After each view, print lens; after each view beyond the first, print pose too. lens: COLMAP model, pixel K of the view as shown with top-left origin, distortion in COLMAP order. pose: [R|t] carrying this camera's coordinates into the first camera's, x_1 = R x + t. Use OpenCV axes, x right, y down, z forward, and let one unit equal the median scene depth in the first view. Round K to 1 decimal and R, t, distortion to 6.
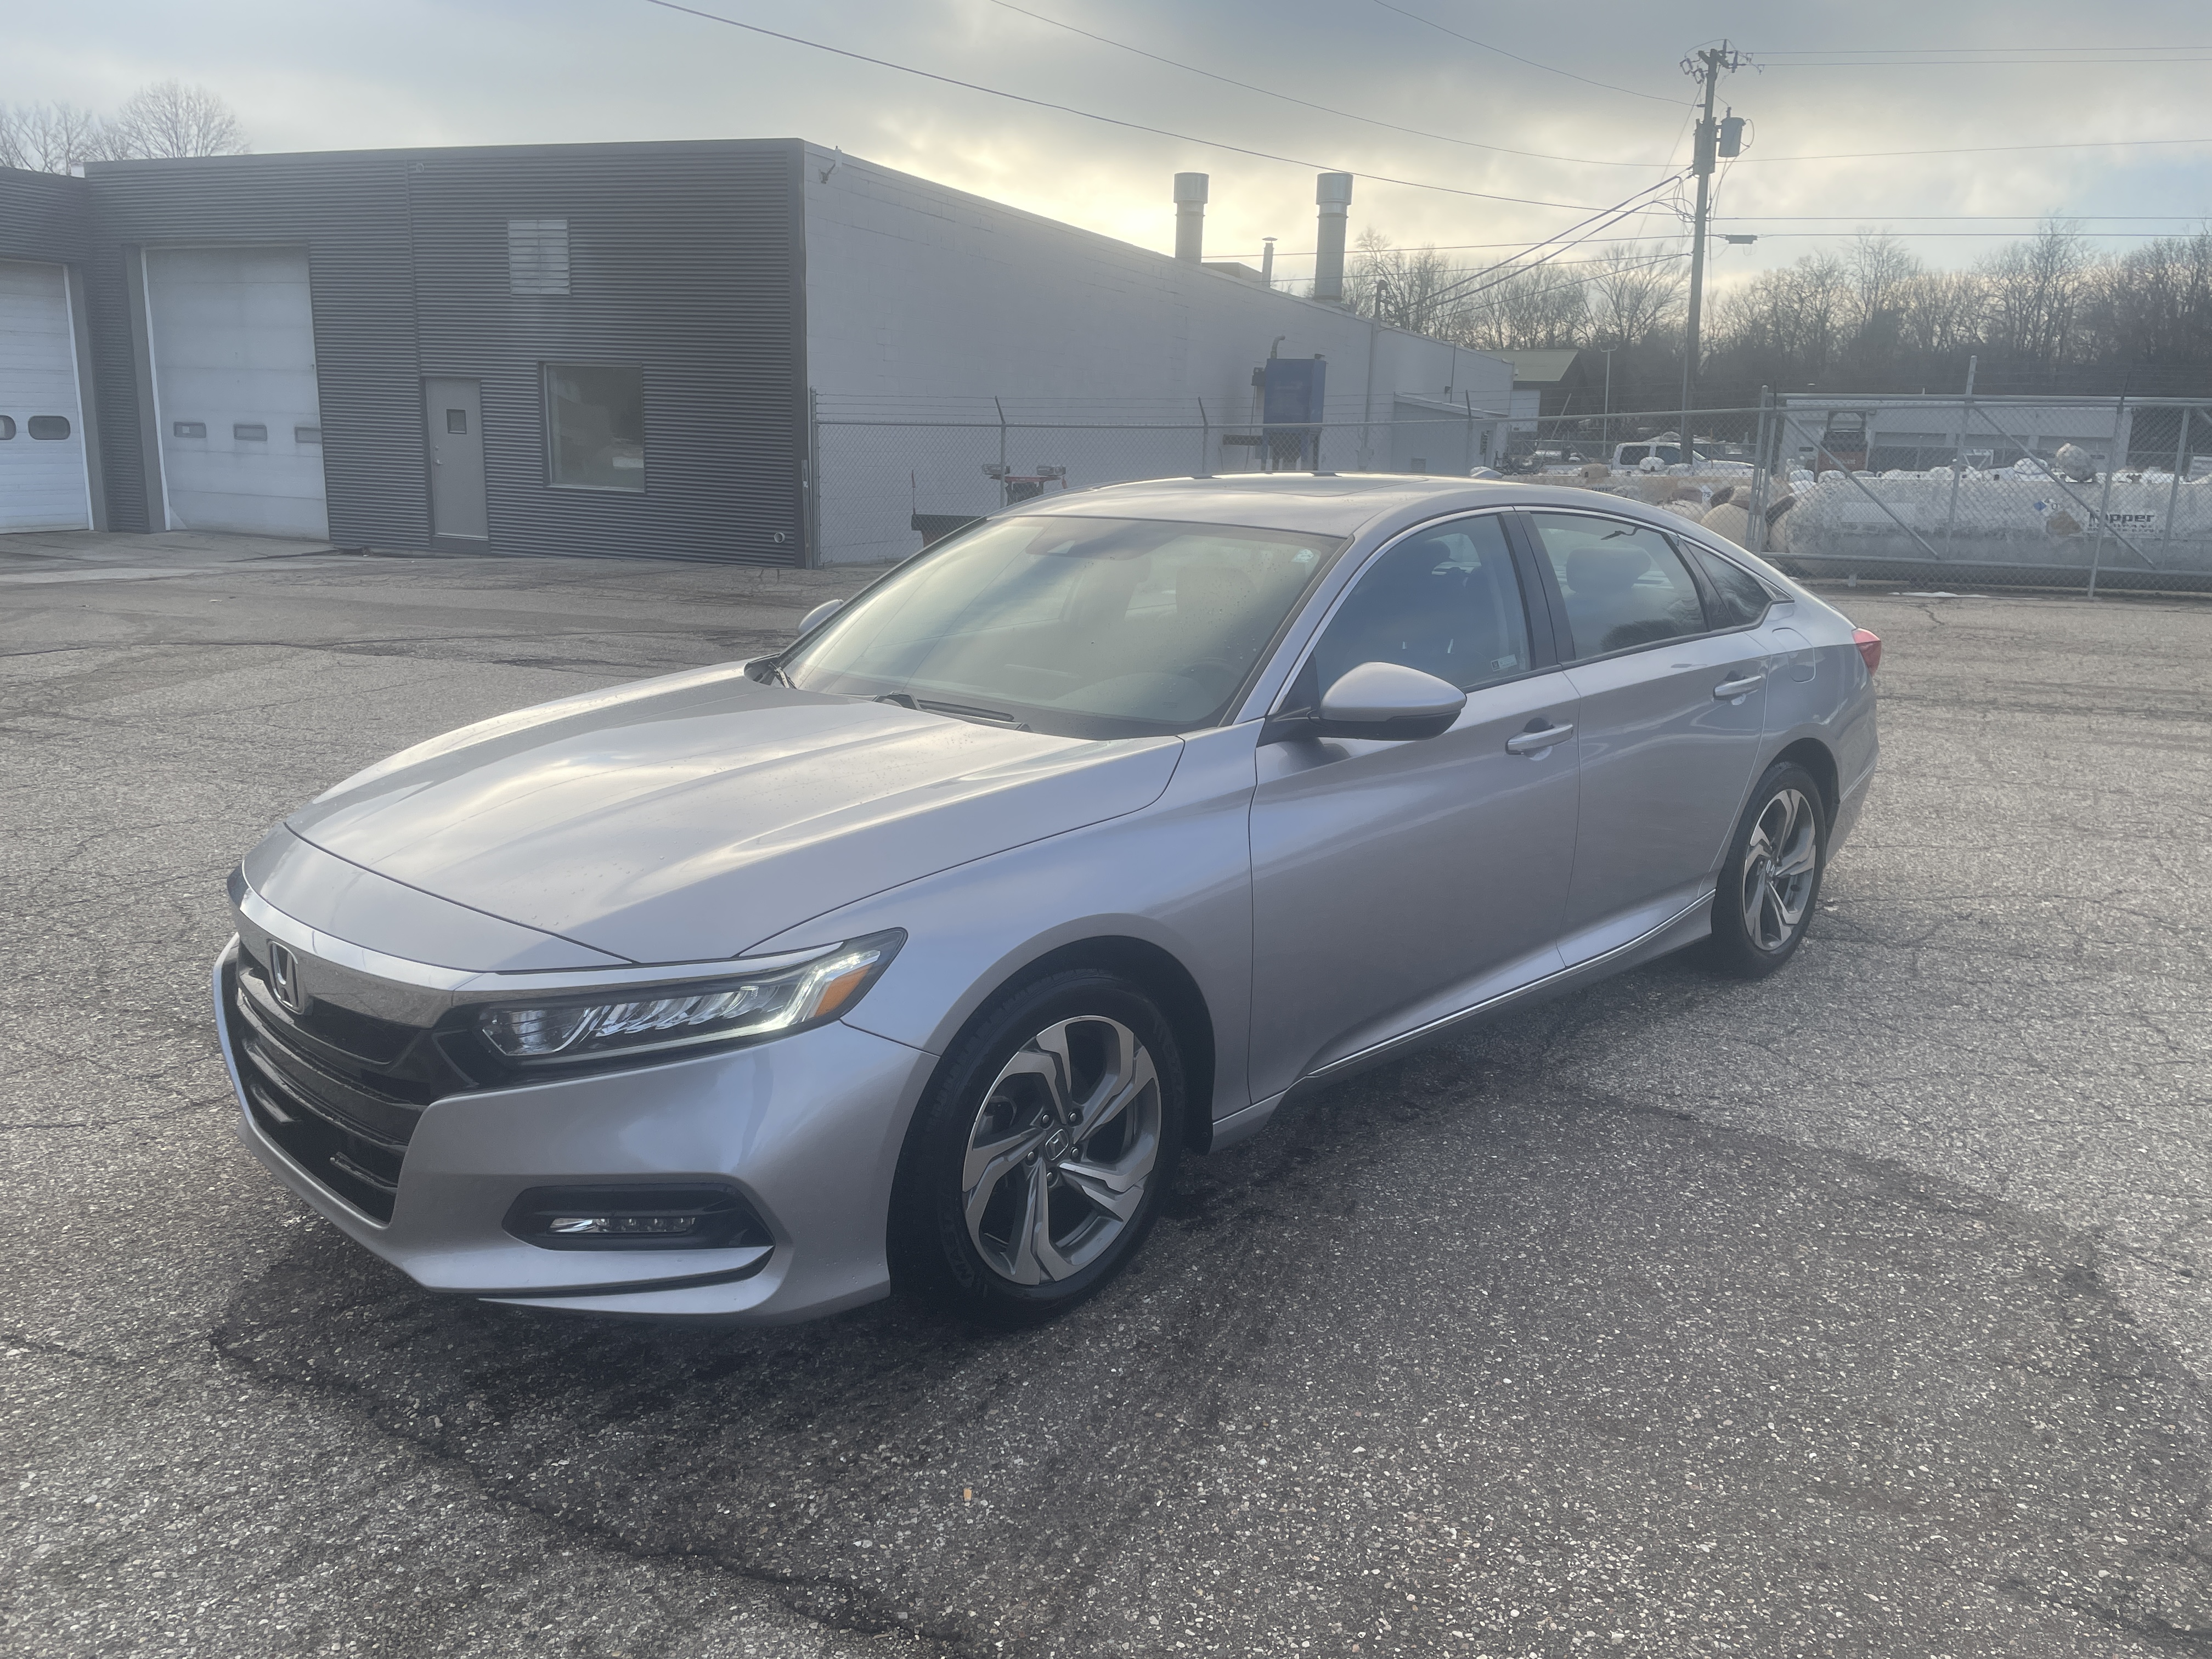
lens RADIAL K [[1655.9, 0, 1120.2], [0, 1655.9, 827.9], [0, 0, 1]] dist [0.075469, -0.090196]
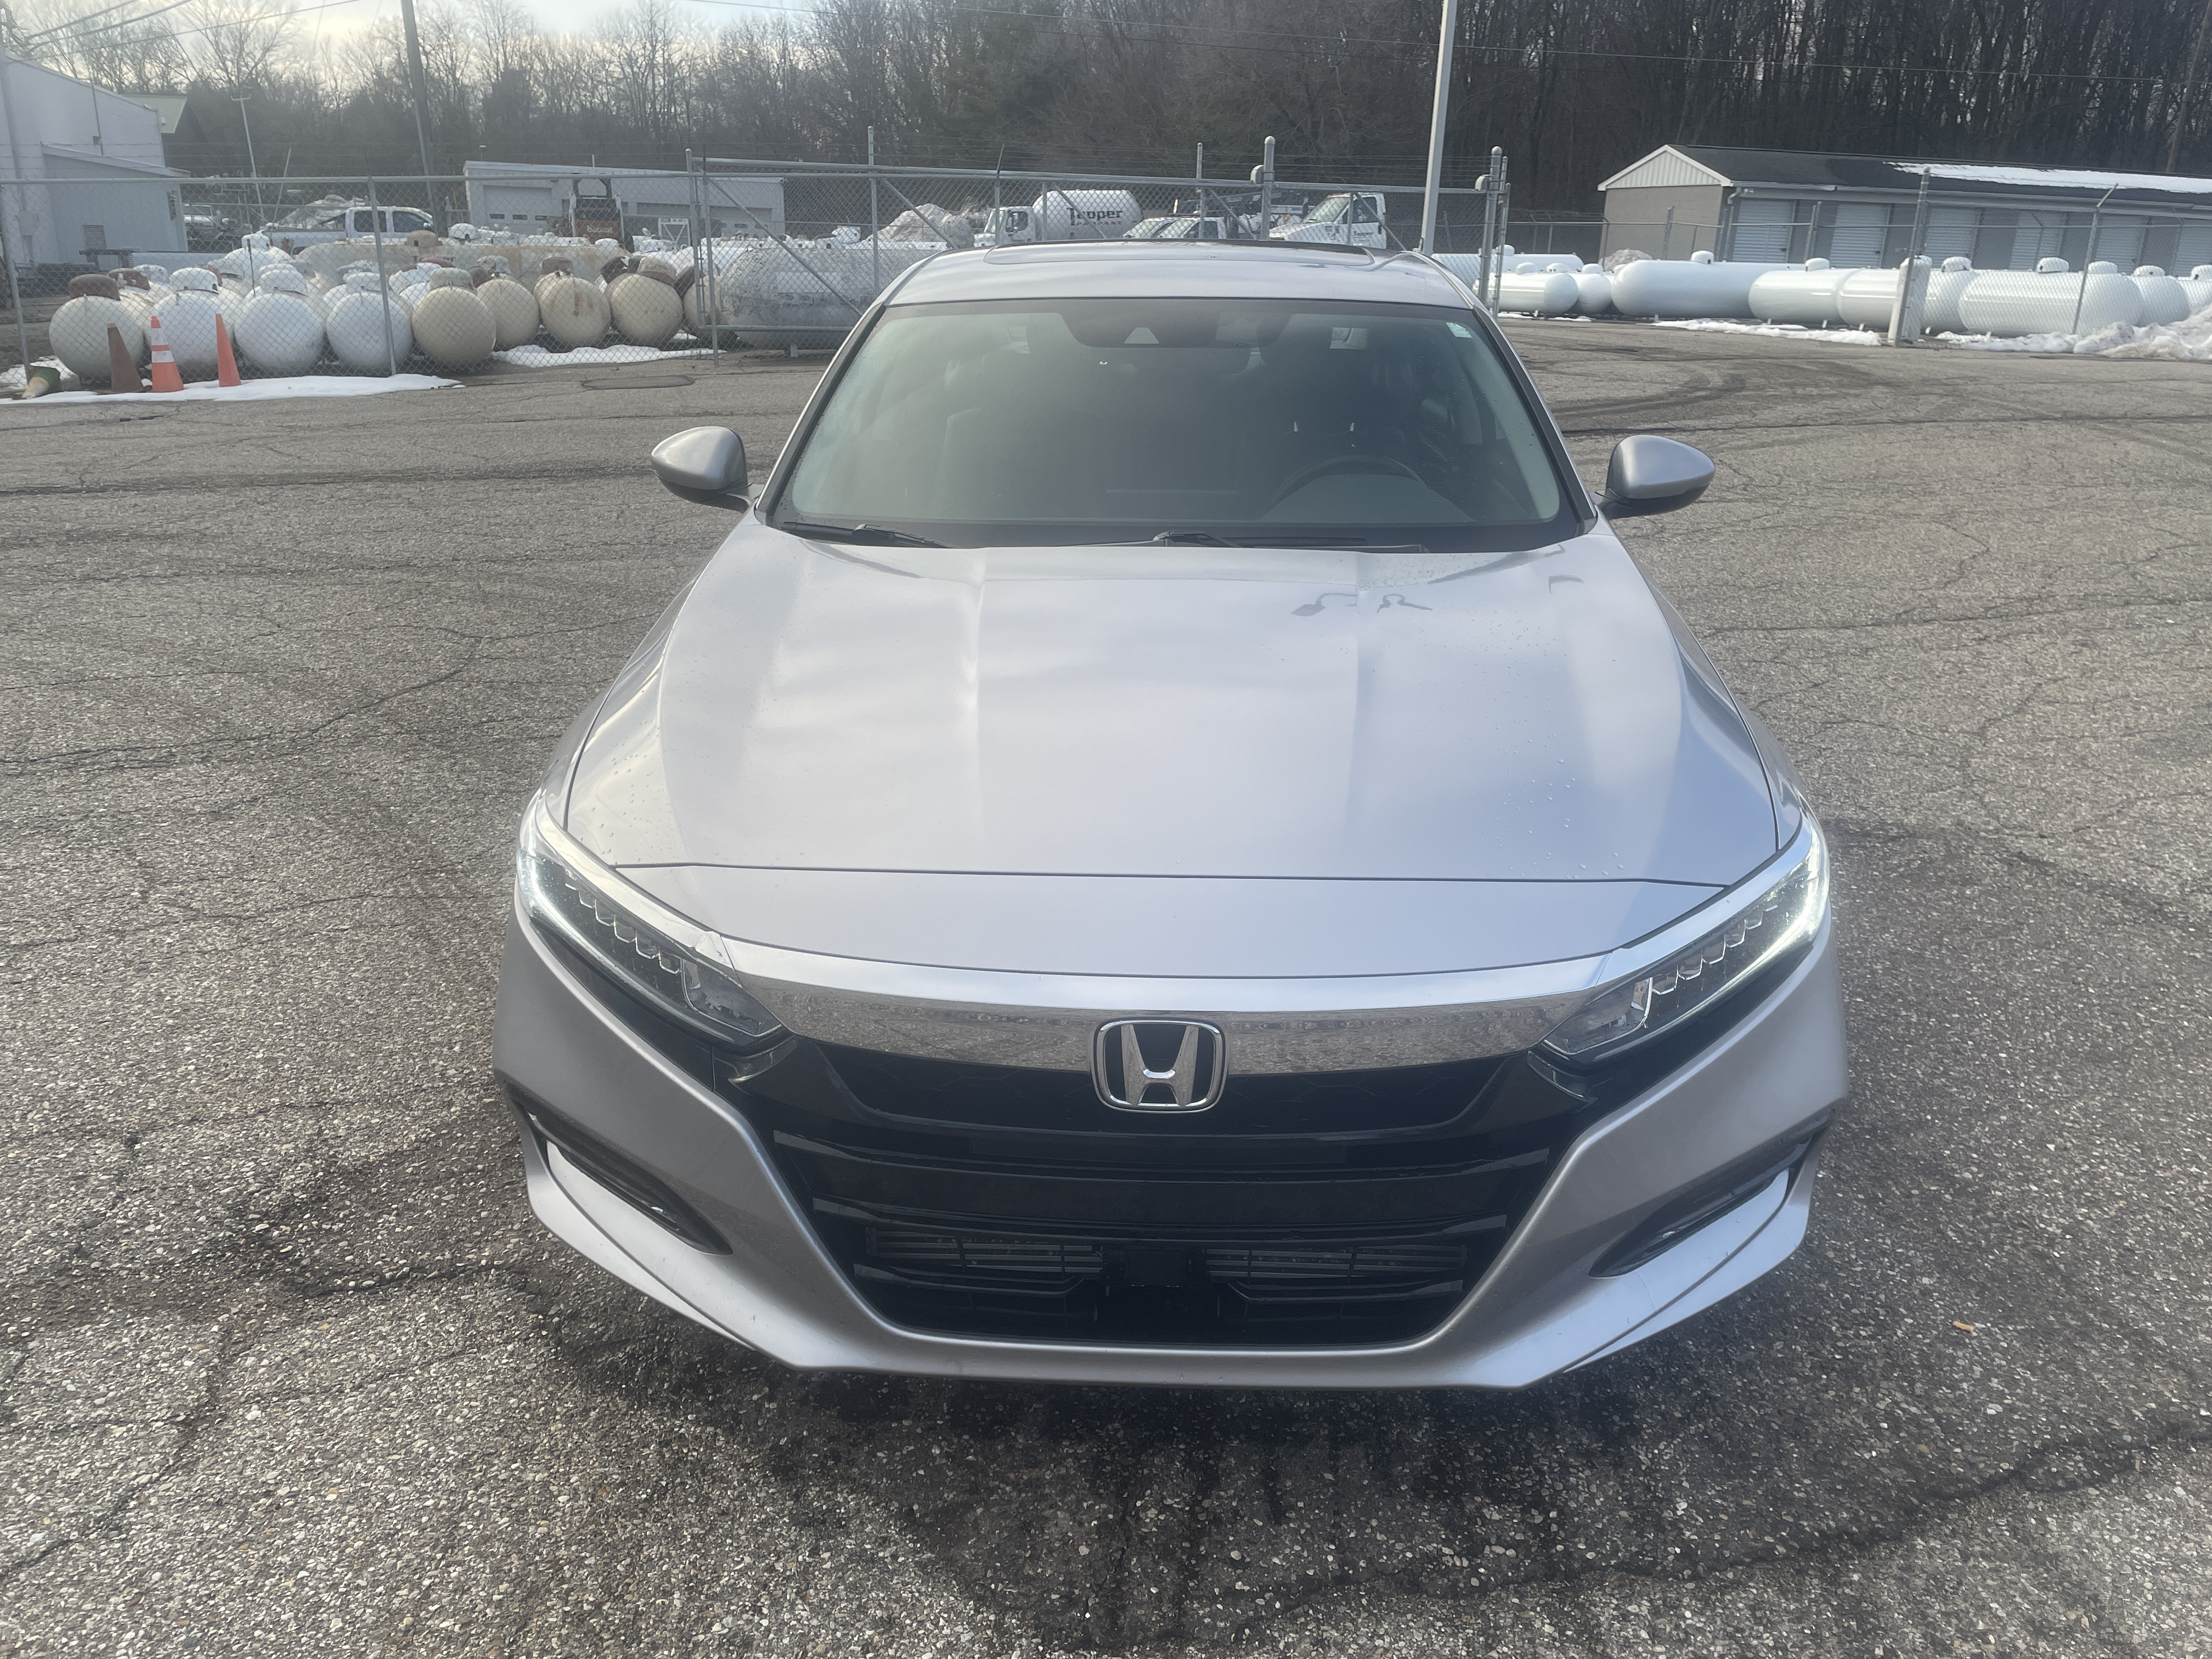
lens RADIAL K [[1655.9, 0, 1118.6], [0, 1655.9, 825.2], [0, 0, 1]] dist [0.075469, -0.090196]
pose [[0.735108, -0.233252, 0.636561, -0.118187], [0.151768, 0.971738, 0.180807, -0.015849], [-0.660745, -0.036303, 0.749732, 0.070799]]
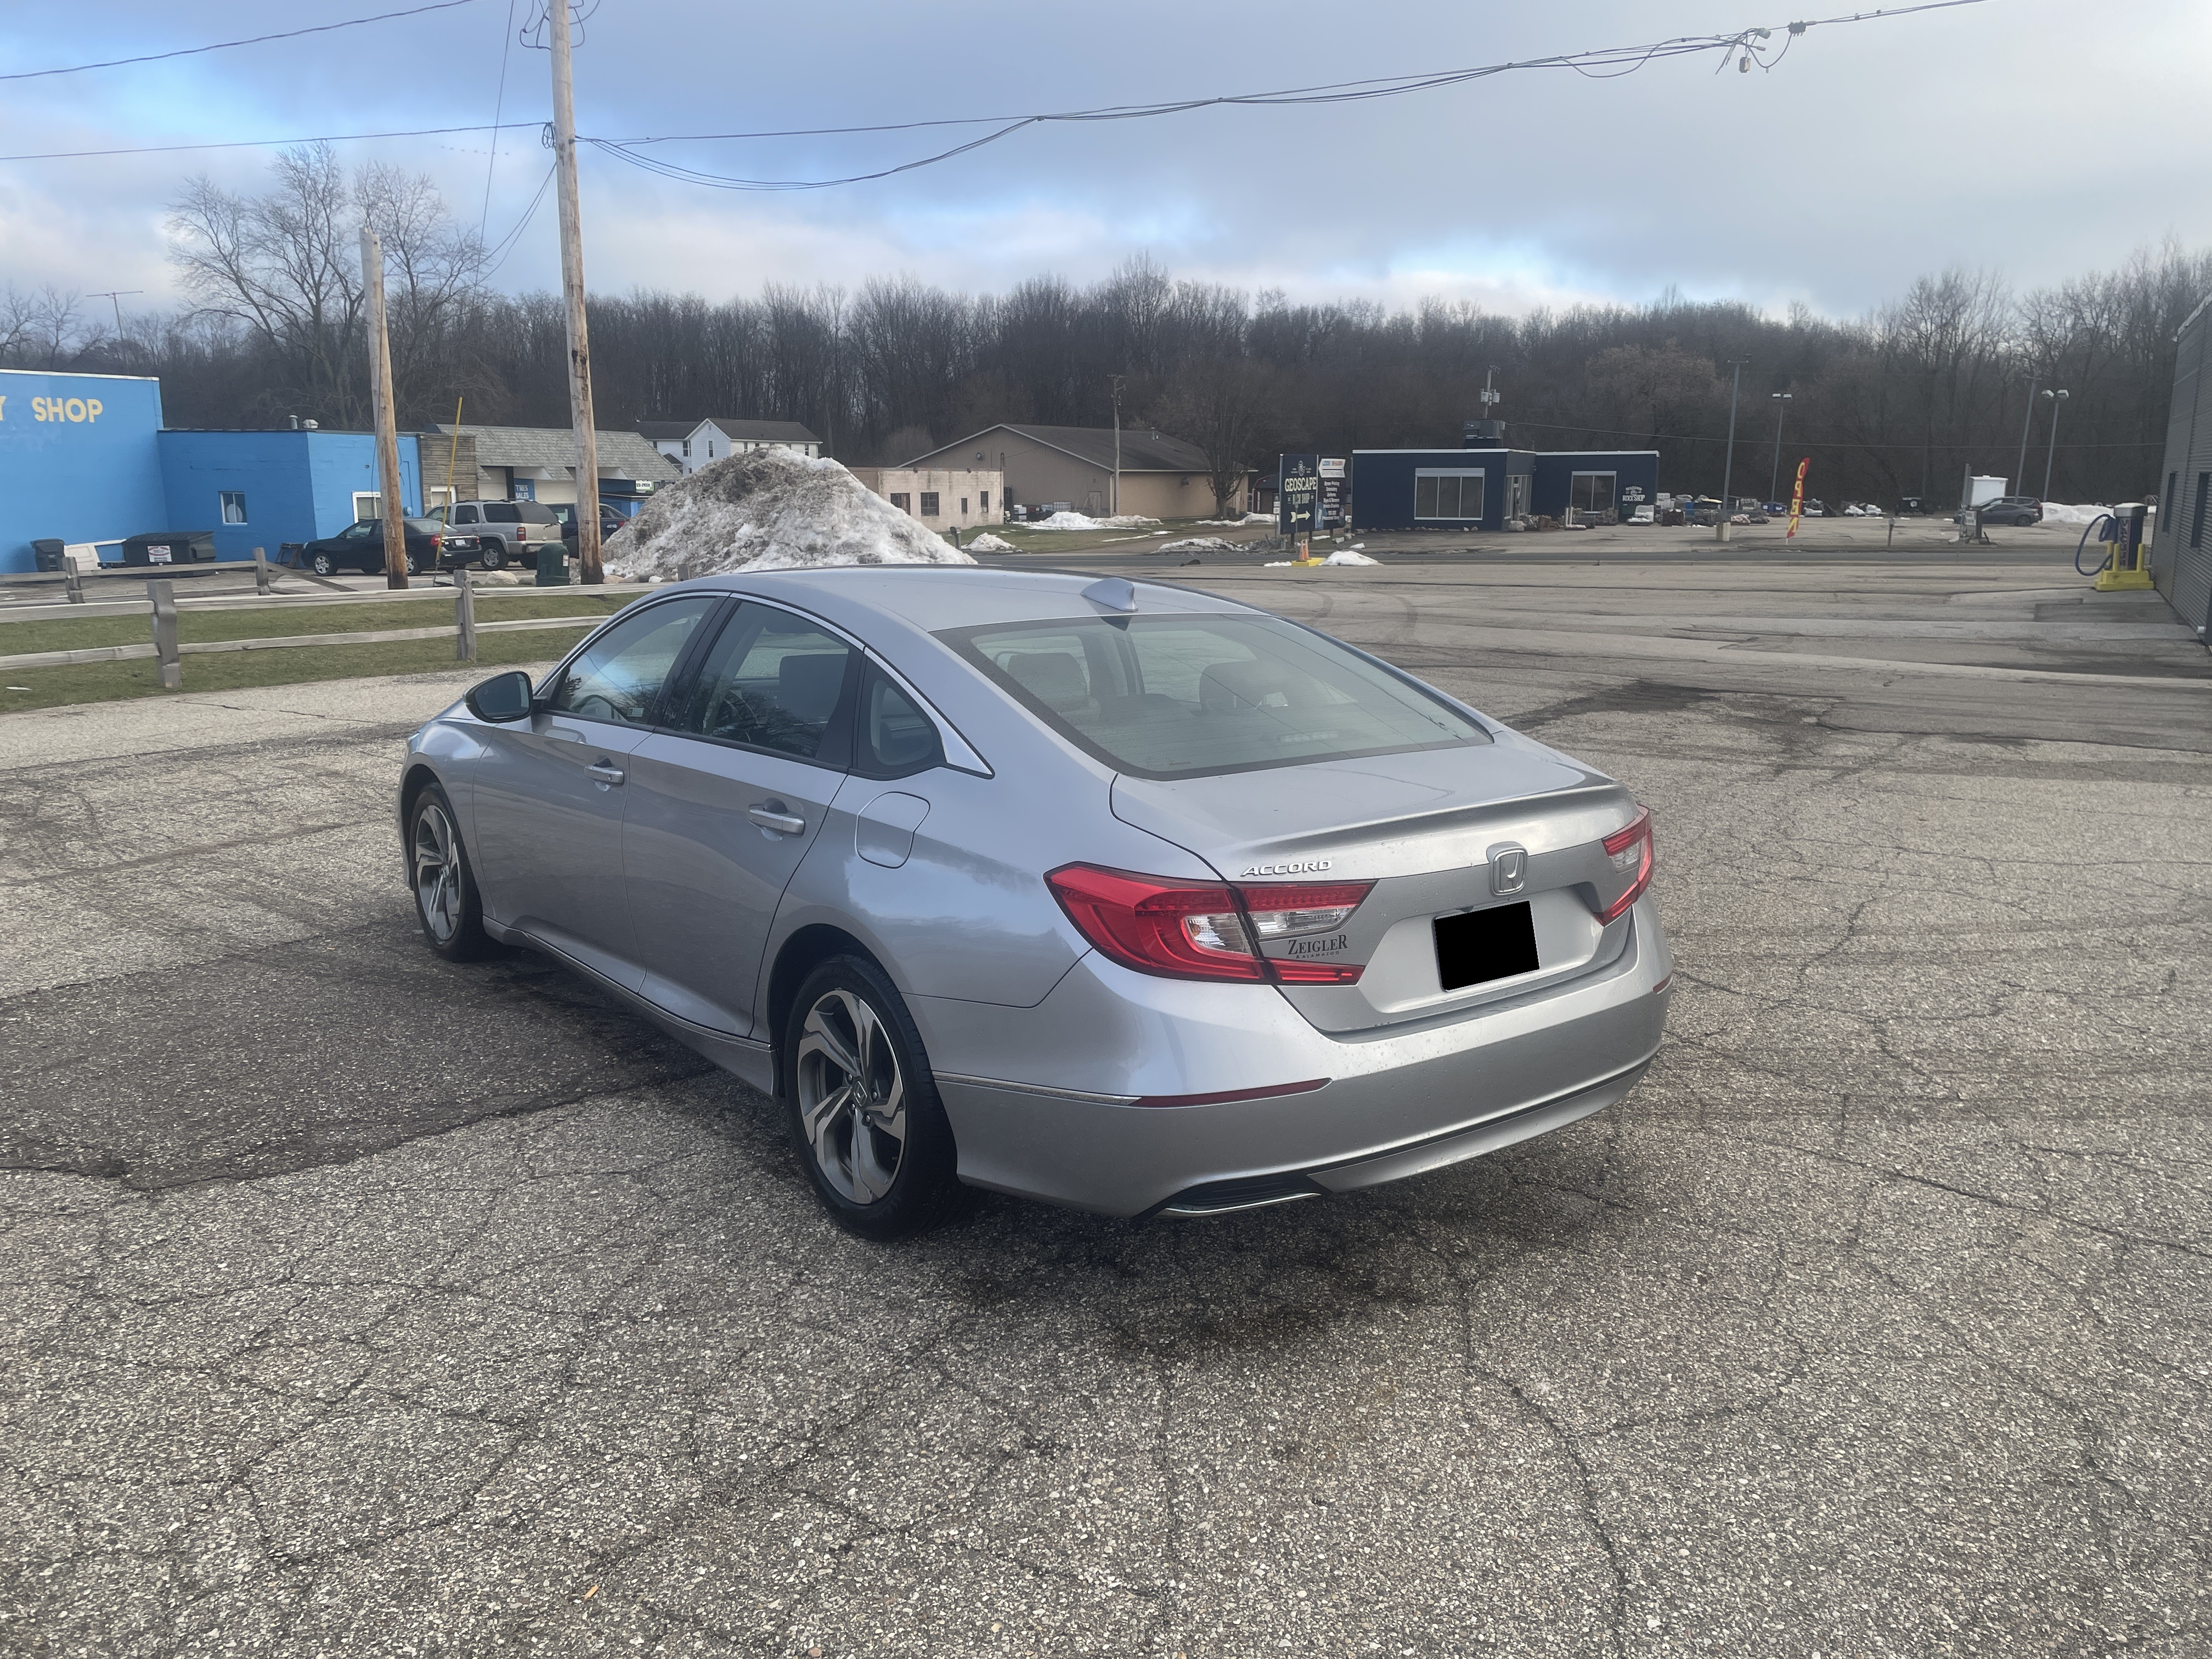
lens RADIAL K [[1655.9, 0, 1142.6], [0, 1655.9, 826.1], [0, 0, 1]] dist [0.075469, -0.090196]
pose [[-0.100762, 0.175589, -0.979293, 0.253499], [-0.239589, 0.951054, 0.195177, -0.062650], [0.965632, 0.254294, -0.053761, 0.261659]]
